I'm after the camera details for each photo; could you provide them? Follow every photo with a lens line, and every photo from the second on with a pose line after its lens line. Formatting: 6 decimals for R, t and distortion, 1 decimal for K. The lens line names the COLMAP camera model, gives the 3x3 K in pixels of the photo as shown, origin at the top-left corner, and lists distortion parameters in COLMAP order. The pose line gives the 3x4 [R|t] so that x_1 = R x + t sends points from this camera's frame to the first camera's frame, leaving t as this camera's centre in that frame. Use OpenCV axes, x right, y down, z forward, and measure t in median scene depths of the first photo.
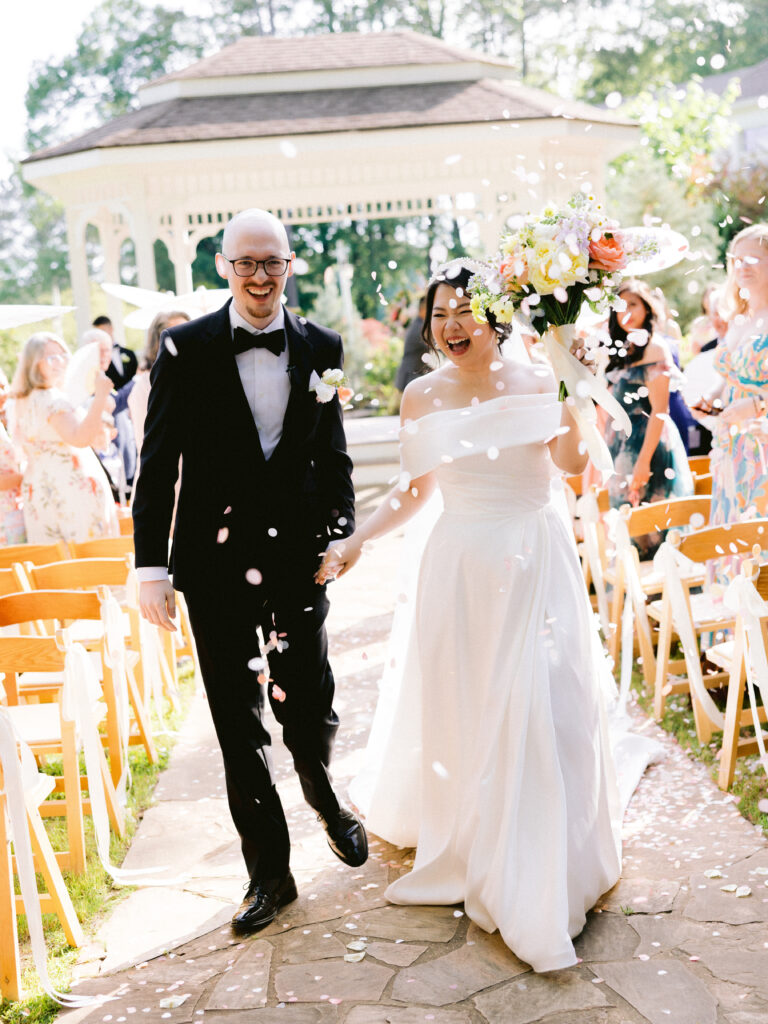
lens RADIAL K [[1590.6, 0, 385.2], [0, 1590.6, 574.0], [0, 0, 1]] dist [-0.007530, 0.053027]
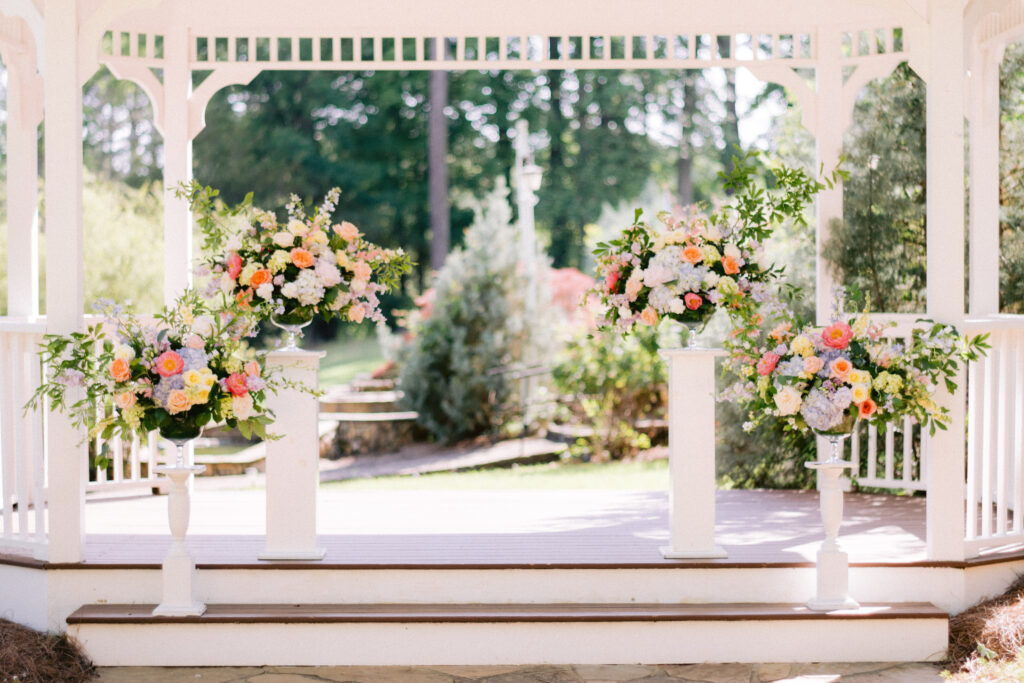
lens RADIAL K [[2388.3, 0, 512.0], [0, 2388.3, 341.5], [0, 0, 1]] dist [-0.096805, -0.352339]
pose [[0.997226, 0.065548, -0.035255, 0.000955], [-0.069299, 0.990529, -0.118532, -0.029104], [0.027151, 0.120647, 0.992324, 0.152989]]
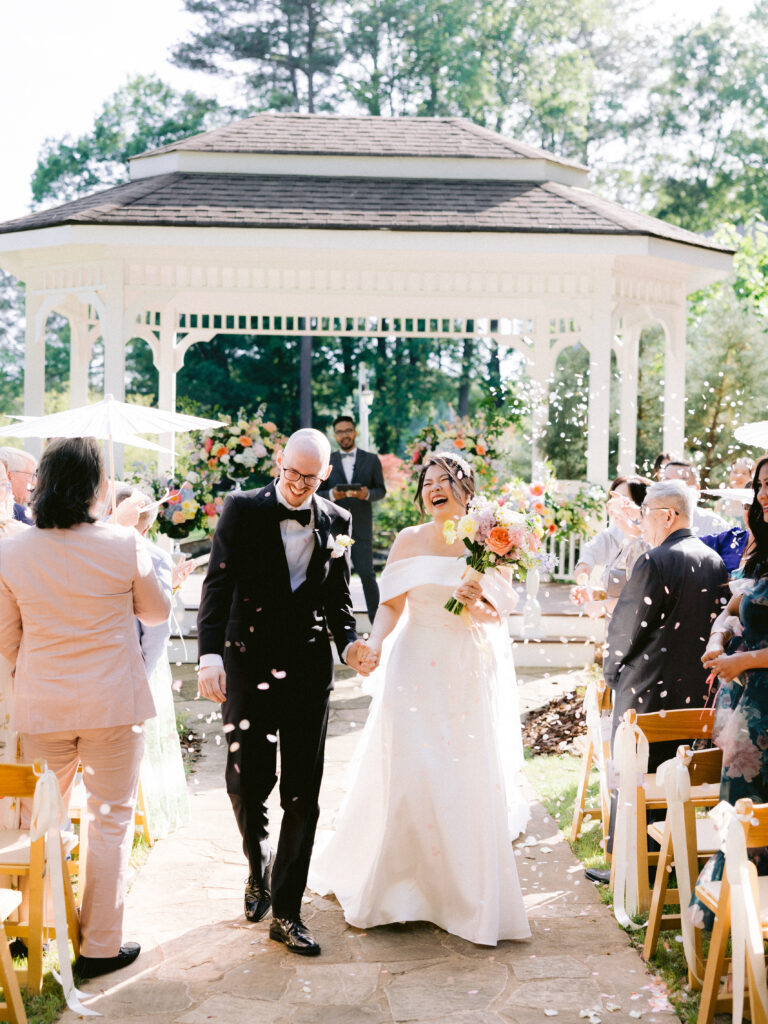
lens RADIAL K [[1663.5, 0, 380.3], [0, 1663.5, 555.4], [0, 0, 1]] dist [0.028454, 0.034828]
pose [[0.996251, 0.085680, -0.011990, 0.000910], [-0.086424, 0.991962, -0.092429, -0.014984], [0.003974, 0.093119, 0.995647, 0.073205]]
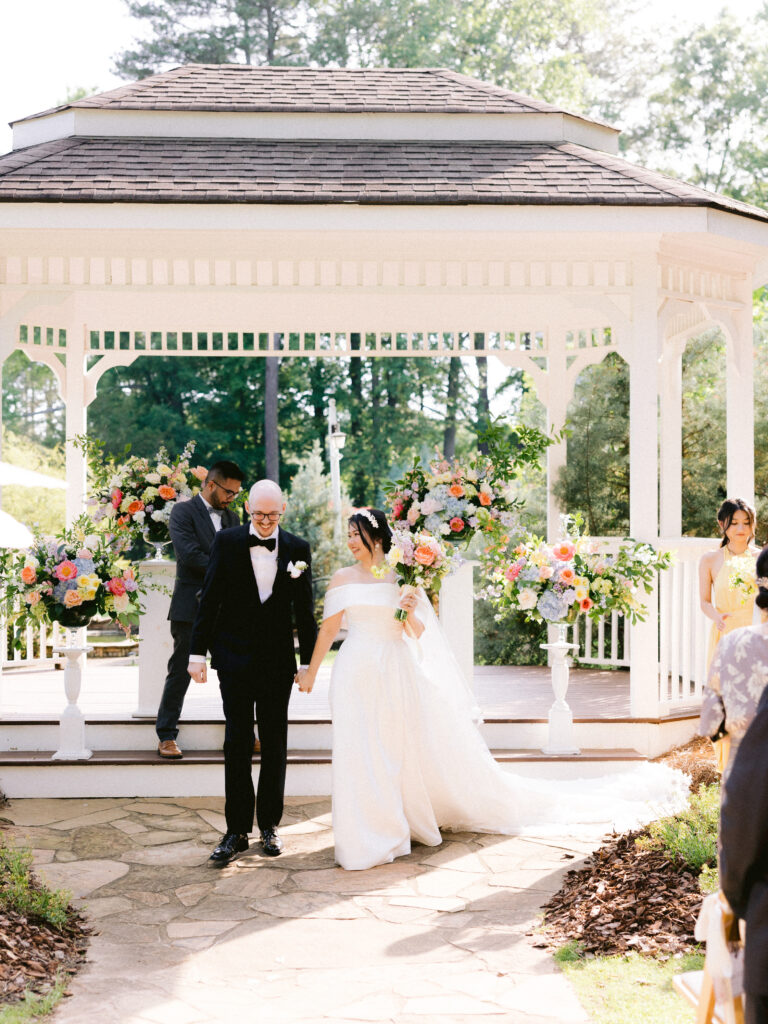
lens RADIAL K [[1700.8, 0, 383.0], [0, 1700.8, 543.2], [0, 0, 1]] dist [0.023098, 0.063462]
pose [[0.997682, 0.068009, -0.002351, 0.001053], [-0.067719, 0.988849, -0.132632, -0.029079], [-0.006695, 0.132484, 0.991163, 0.164455]]
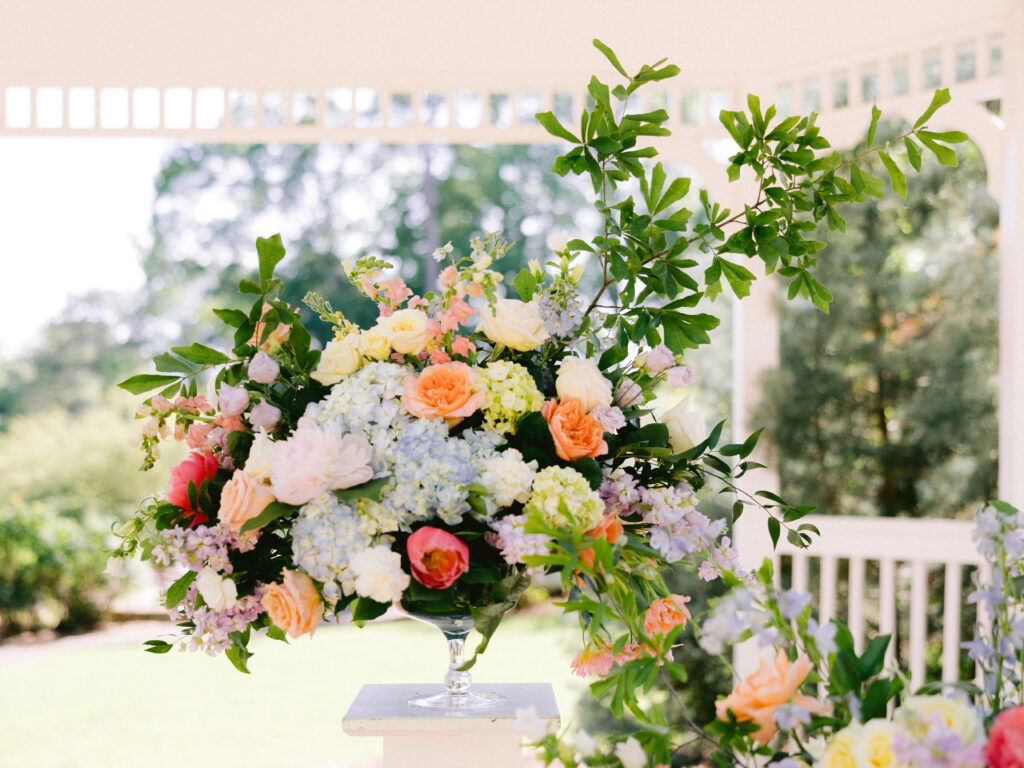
lens RADIAL K [[1663.5, 0, 512.0], [0, 1663.5, 384.0], [0, 0, 1]] dist [0.028454, 0.034828]
pose [[0.997333, 0.072385, -0.009320, 0.015052], [-0.072837, 0.979139, -0.189689, -0.065477], [-0.004605, 0.189862, 0.981800, 0.387054]]
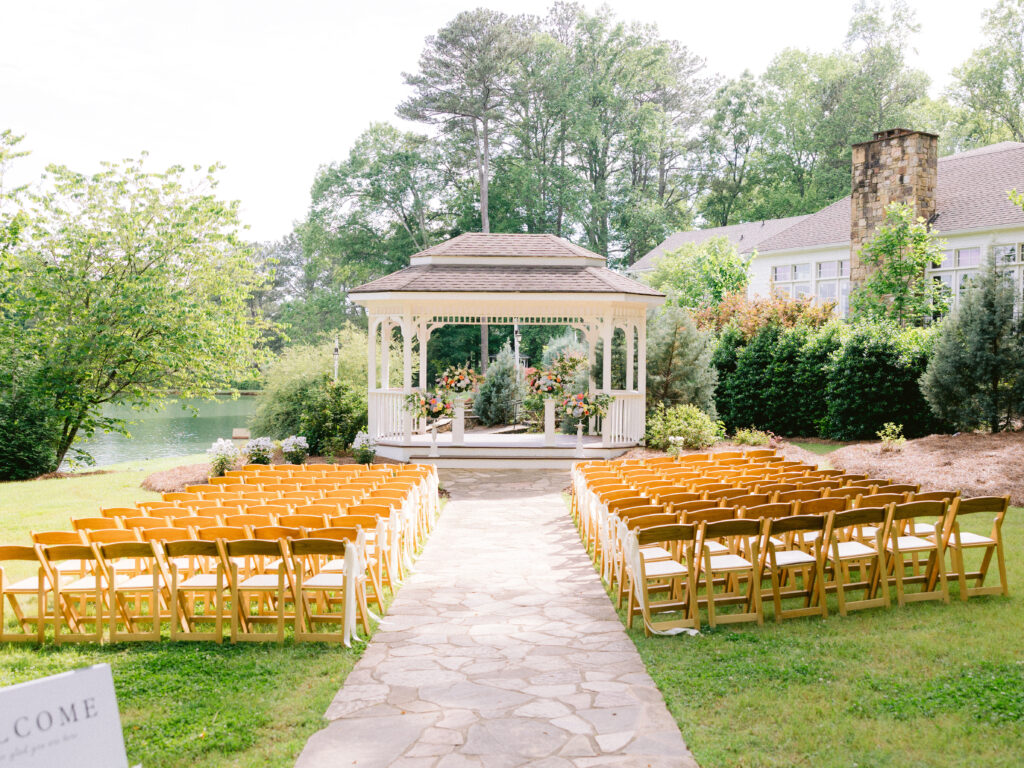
lens RADIAL K [[1590.6, 0, 512.2], [0, 1590.6, 429.1], [0, 0, 1]] dist [-0.007530, 0.053027]
pose [[0.996391, 0.075862, -0.038088, 0.026870], [-0.078910, 0.993150, -0.086179, 0.028104], [0.031289, 0.088874, 0.995551, -0.417488]]
